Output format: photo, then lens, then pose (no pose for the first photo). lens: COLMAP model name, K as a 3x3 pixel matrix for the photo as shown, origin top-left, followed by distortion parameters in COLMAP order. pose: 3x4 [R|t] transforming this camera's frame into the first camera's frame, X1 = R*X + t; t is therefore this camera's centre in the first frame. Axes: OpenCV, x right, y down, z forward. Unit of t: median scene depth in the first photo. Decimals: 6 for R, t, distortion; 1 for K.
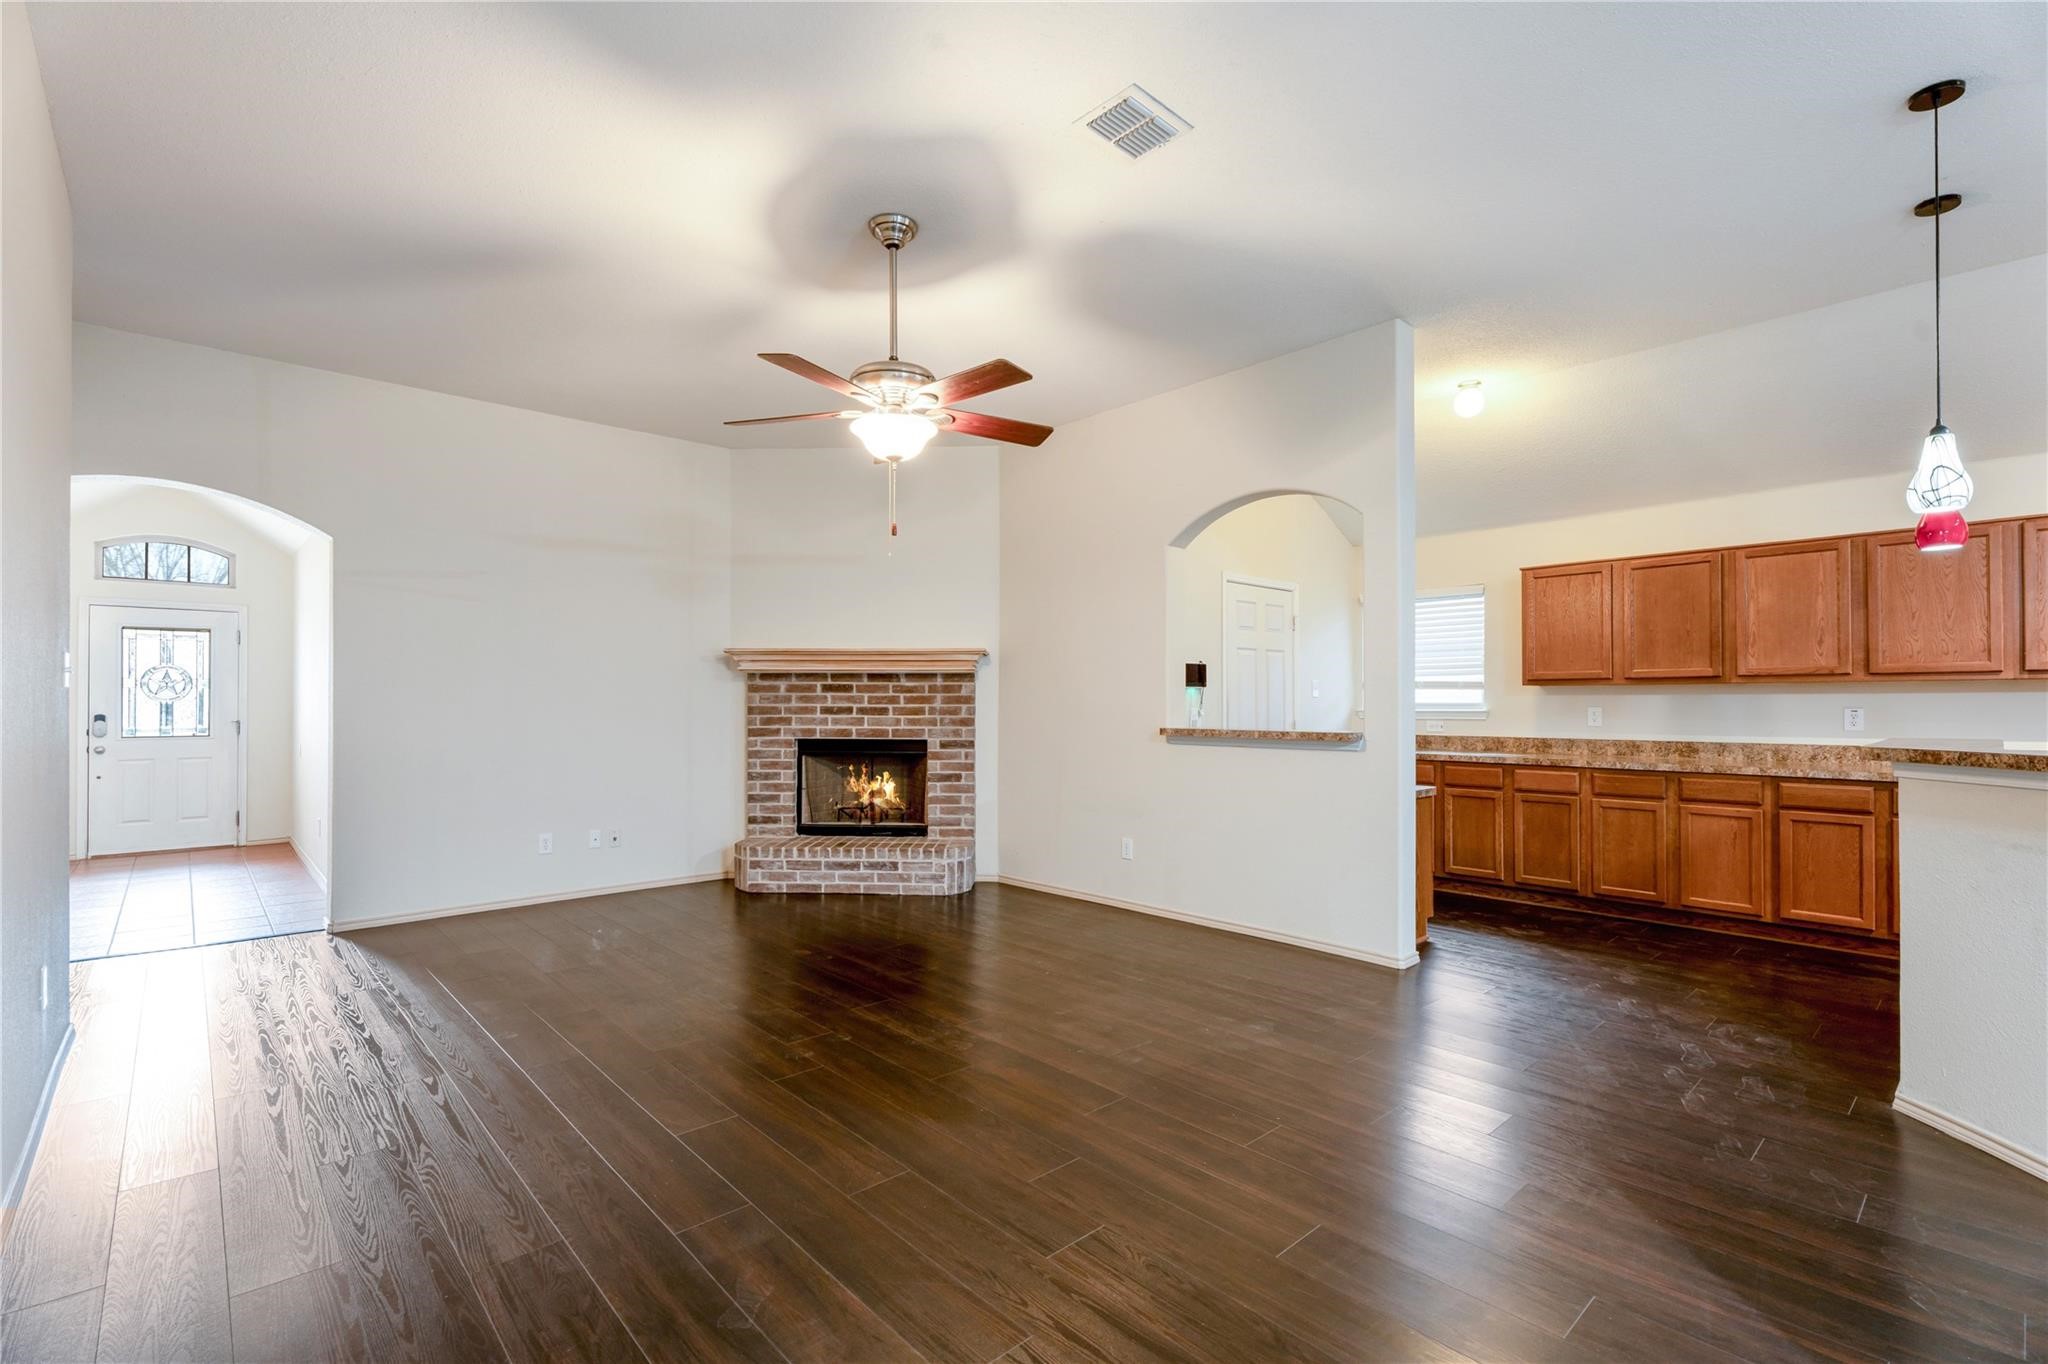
lens RADIAL K [[917.7, 0, 1017.8], [0, 917.7, 699.5], [0, 0, 1]] dist [0.001299, 0.000231]
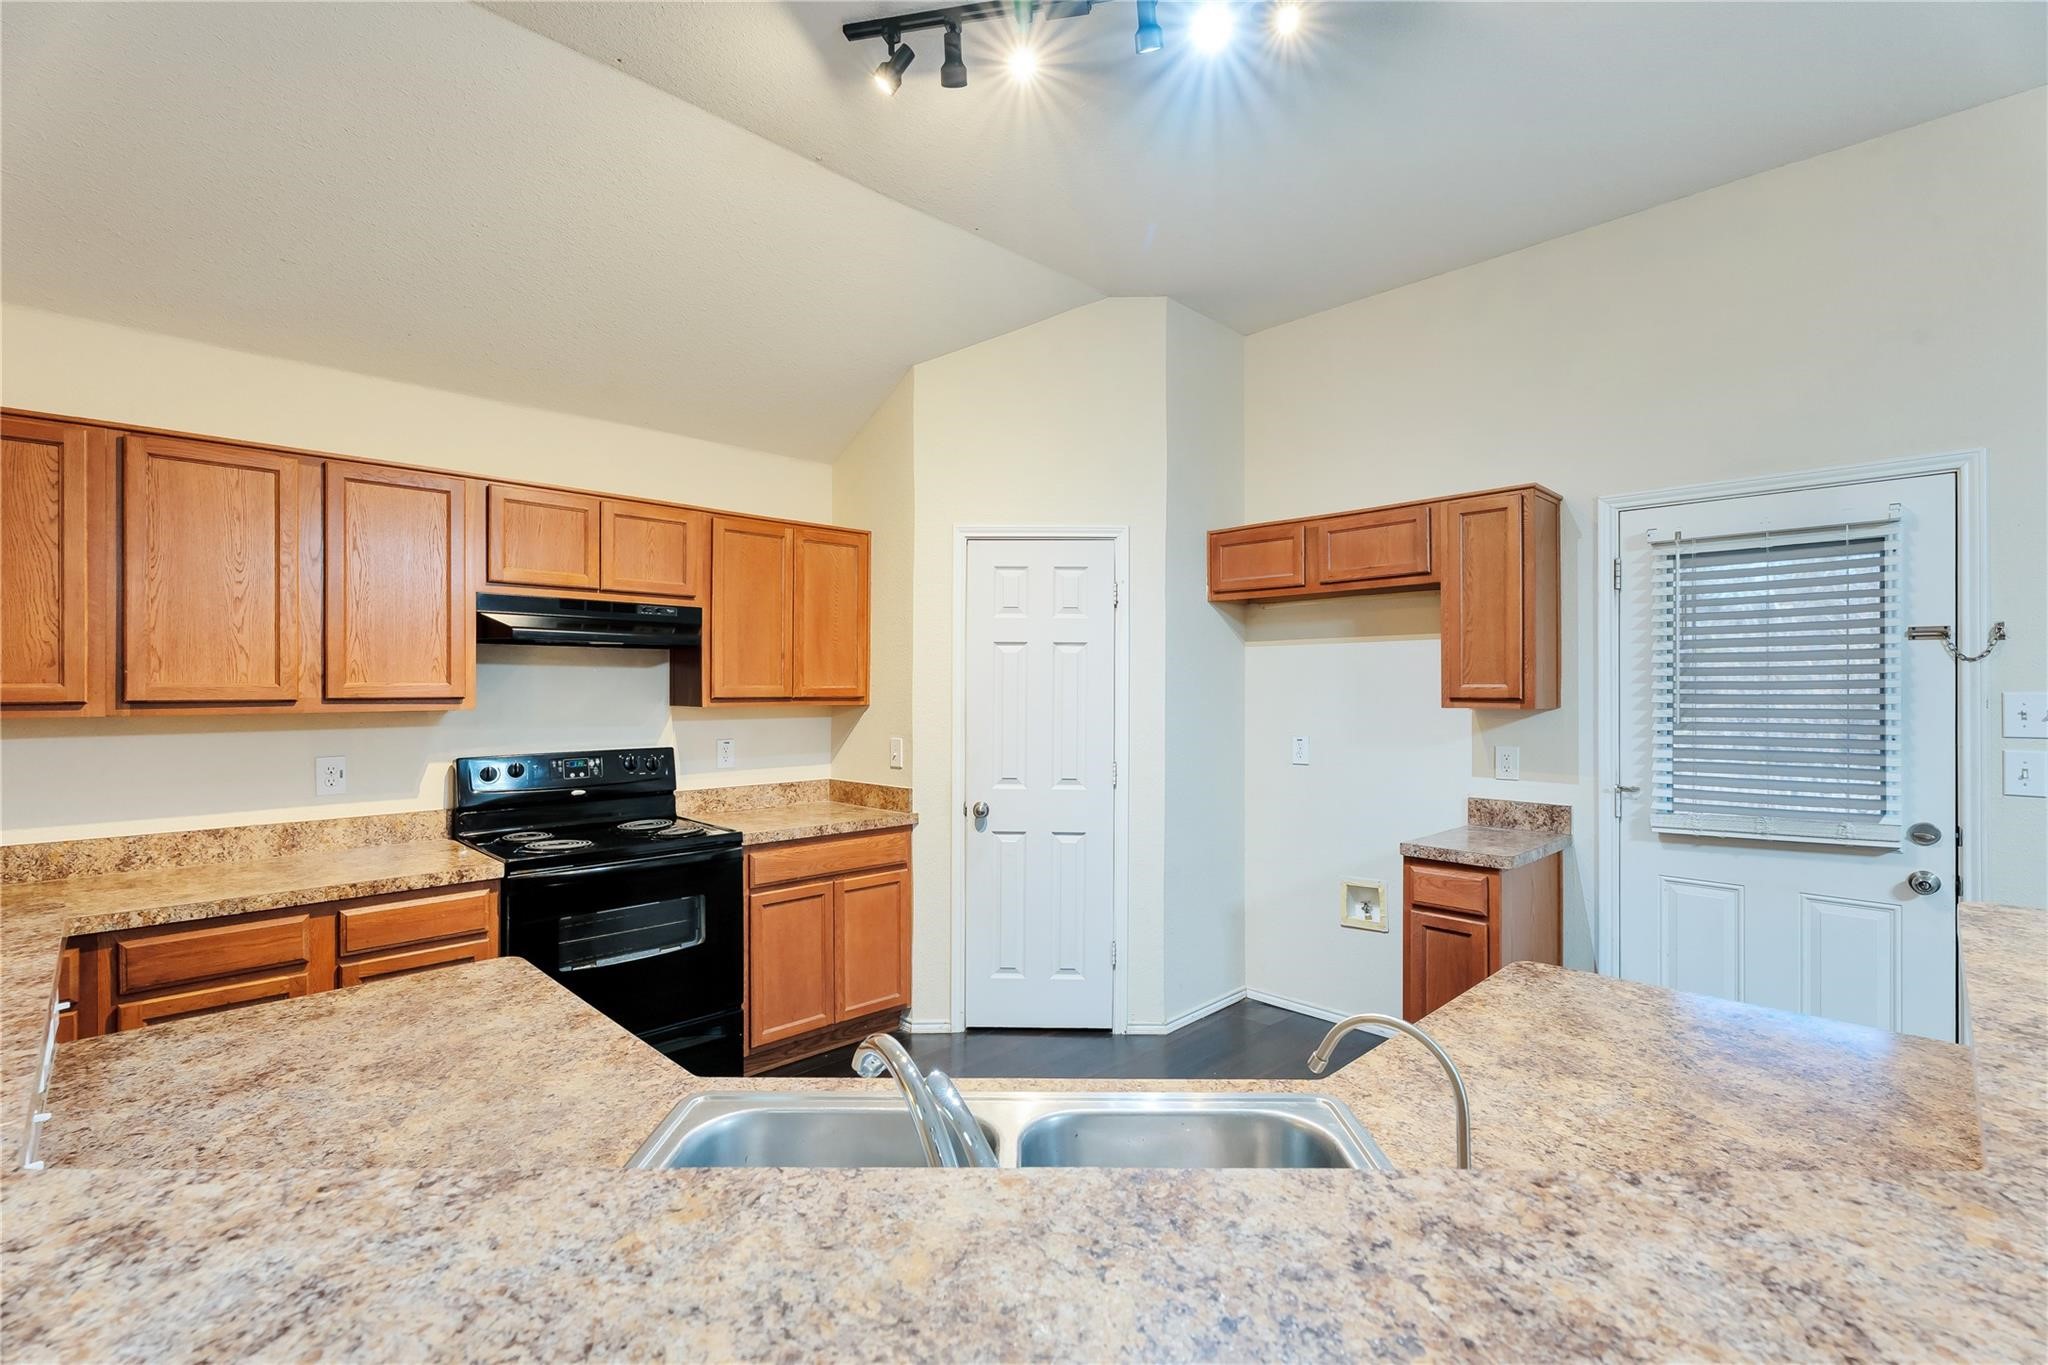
lens RADIAL K [[904.0, 0, 1018.0], [0, 904.0, 676.8], [0, 0, 1]] dist [0.002086, 0.000220]
pose [[-0.034939, 0.010425, 0.999335, 0.360801], [-0.003637, 0.999938, -0.010558, -0.029437], [-0.999383, -0.004003, -0.034899, 0.326985]]
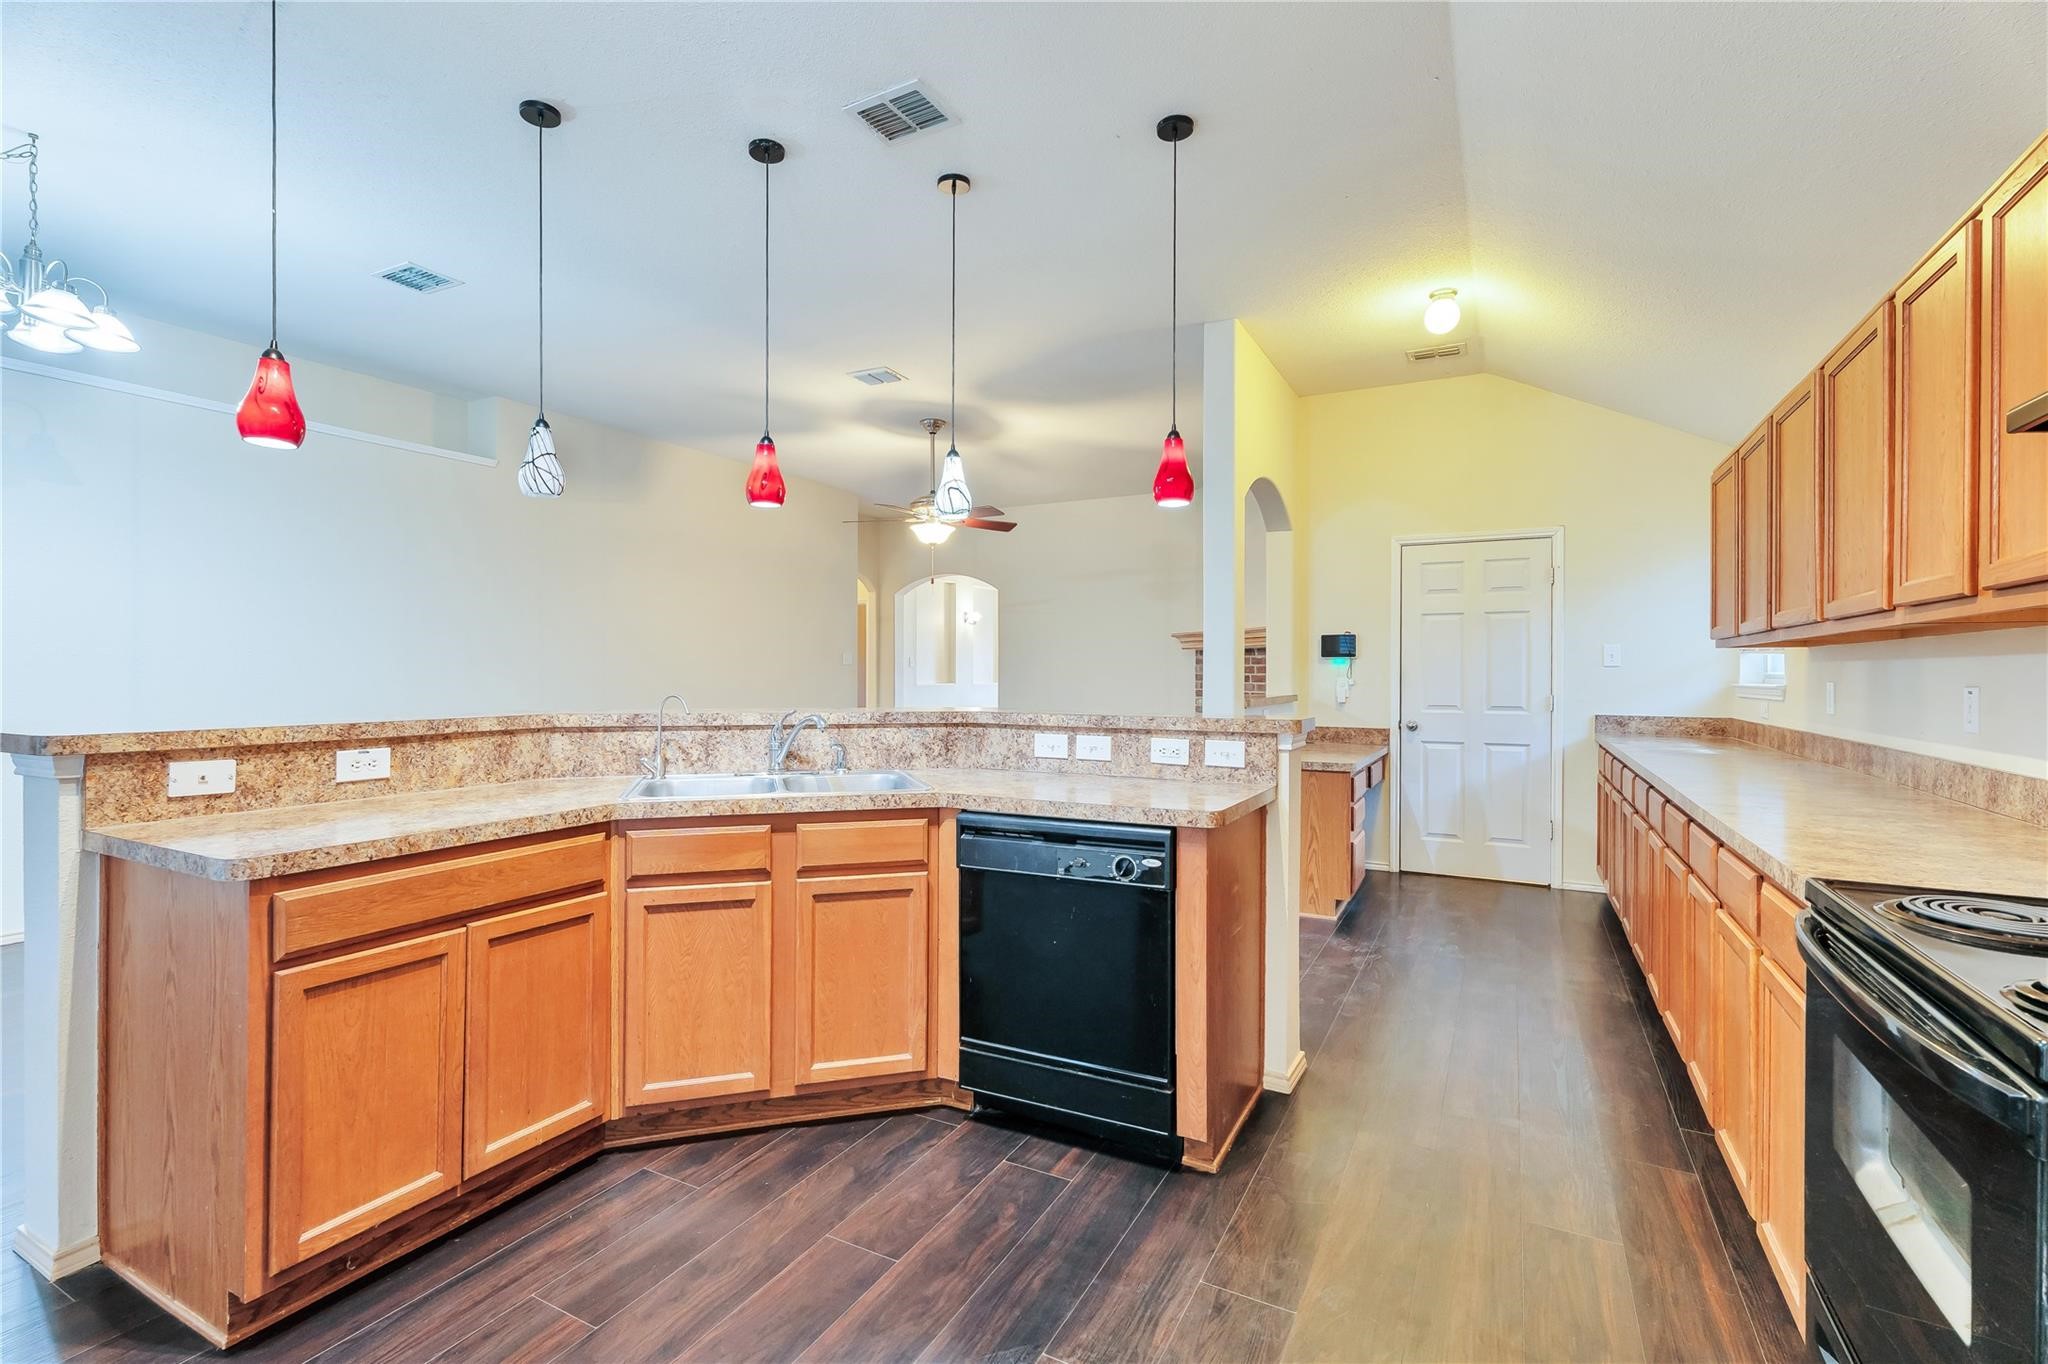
lens RADIAL K [[921.1, 0, 1024.2], [0, 921.1, 670.2], [0, 0, 1]] dist [0.004390, 0.000581]
pose [[0.342272, 0.001374, -0.939600, 0.943448], [0.000818, 0.999998, 0.001760, -0.000911], [0.939601, -0.001371, 0.342270, 0.282268]]
